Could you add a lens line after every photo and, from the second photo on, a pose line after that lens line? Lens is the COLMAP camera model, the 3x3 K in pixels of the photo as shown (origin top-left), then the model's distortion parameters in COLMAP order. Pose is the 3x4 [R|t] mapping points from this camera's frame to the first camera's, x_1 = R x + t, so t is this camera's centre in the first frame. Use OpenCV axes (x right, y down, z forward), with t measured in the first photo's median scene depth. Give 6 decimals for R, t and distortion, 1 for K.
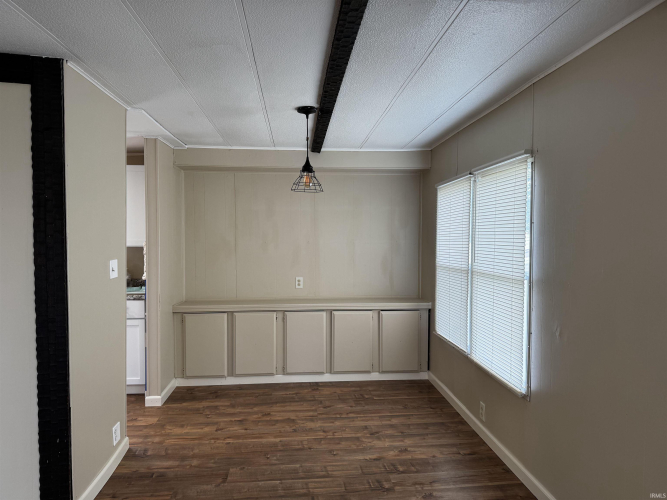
lens RADIAL K [[466.3, 0, 333.7], [0, 466.3, 246.9], [0, 0, 1]] dist [0.037541, -0.041463]
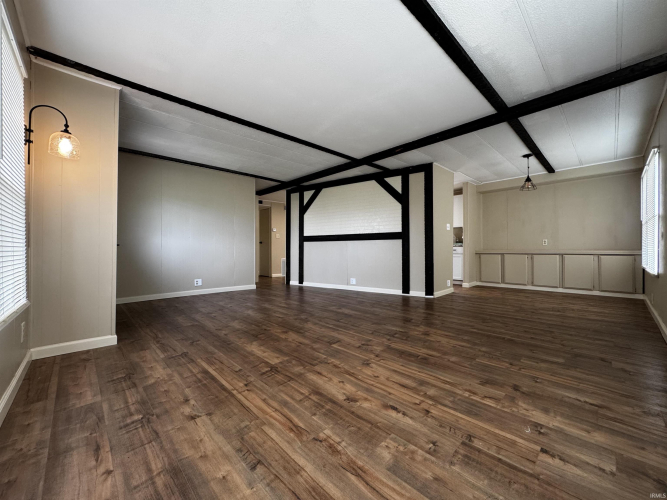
lens RADIAL K [[266.6, 0, 334.4], [0, 266.6, 249.3], [0, 0, 1]] dist [0.000246, 0.000265]
pose [[0.636079, -0.003486, -0.771616, 0.242642], [-0.009570, 0.999877, -0.012406, 0.138274], [0.771565, 0.015276, 0.635968, -0.404957]]
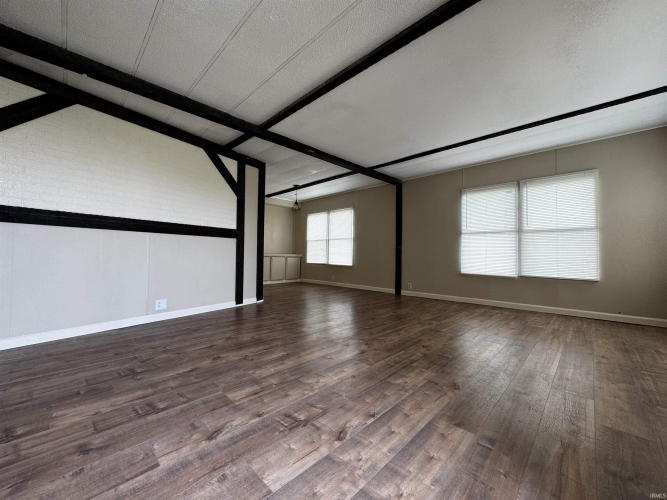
lens RADIAL K [[266.6, 0, 333.4], [0, 266.6, 247.0], [0, 0, 1]] dist [0.000246, 0.000265]
pose [[0.753443, 0.029120, 0.656868, -0.741720], [0.001684, 0.998930, -0.046216, 0.151096], [-0.657511, 0.035927, 0.752588, -0.383484]]
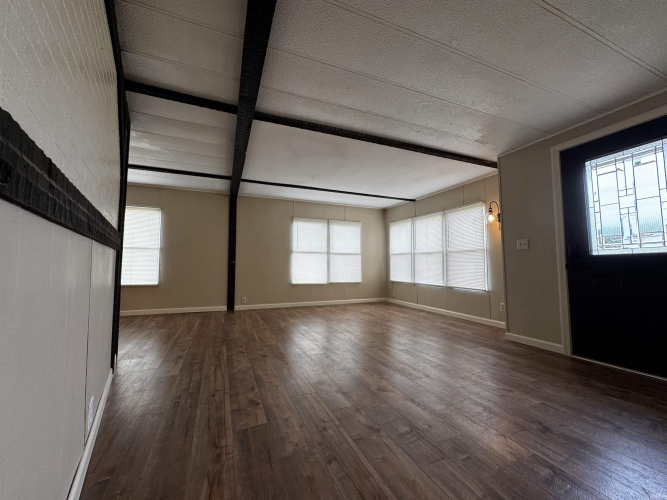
lens RADIAL K [[266.6, 0, 334.0], [0, 266.6, 247.6], [0, 0, 1]] dist [0.000246, 0.000265]
pose [[-0.314979, 0.060199, 0.947188, -0.979094], [0.014522, 0.998175, -0.058611, 0.111140], [-0.948988, -0.004706, -0.315278, 0.264759]]
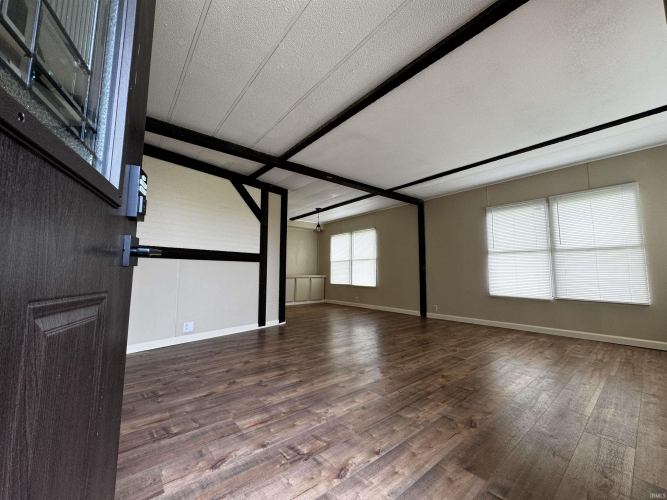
lens RADIAL K [[266.6, 0, 333.4], [0, 266.6, 246.7], [0, 0, 1]] dist [0.000246, 0.000265]
pose [[0.819036, 0.059004, 0.570700, -0.725176], [0.009558, 0.993157, -0.116398, 0.138565], [-0.573663, 0.100789, 0.812867, -0.408996]]
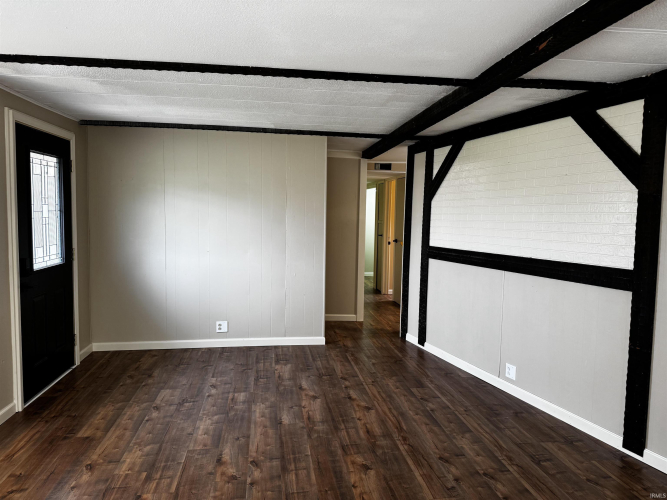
lens RADIAL K [[466.3, 0, 333.9], [0, 466.3, 251.0], [0, 0, 1]] dist [0.037541, -0.041463]
pose [[0.063505, 0.075510, -0.995121, 0.191685], [-0.031995, 0.996775, 0.073593, -0.005755], [0.997469, 0.027165, 0.065716, 0.036333]]
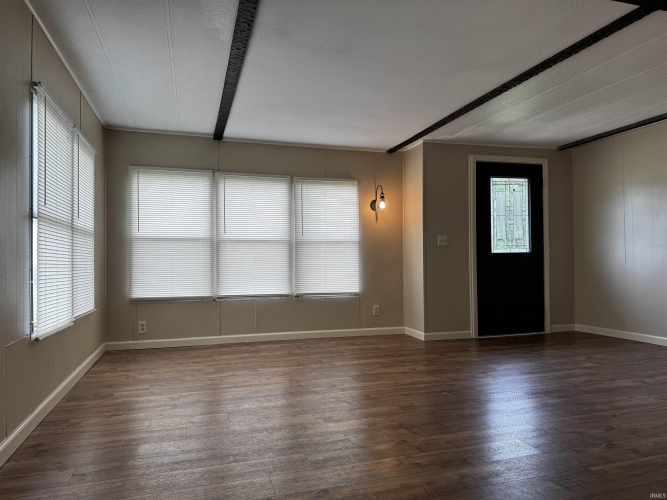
lens RADIAL K [[466.3, 0, 332.4], [0, 466.3, 250.9], [0, 0, 1]] dist [0.037541, -0.041463]
pose [[-0.975393, -0.000245, -0.220471, 0.053779], [-0.000267, 1.000000, 0.000068, 0.096729], [0.220471, 0.000126, -0.975393, 0.690772]]
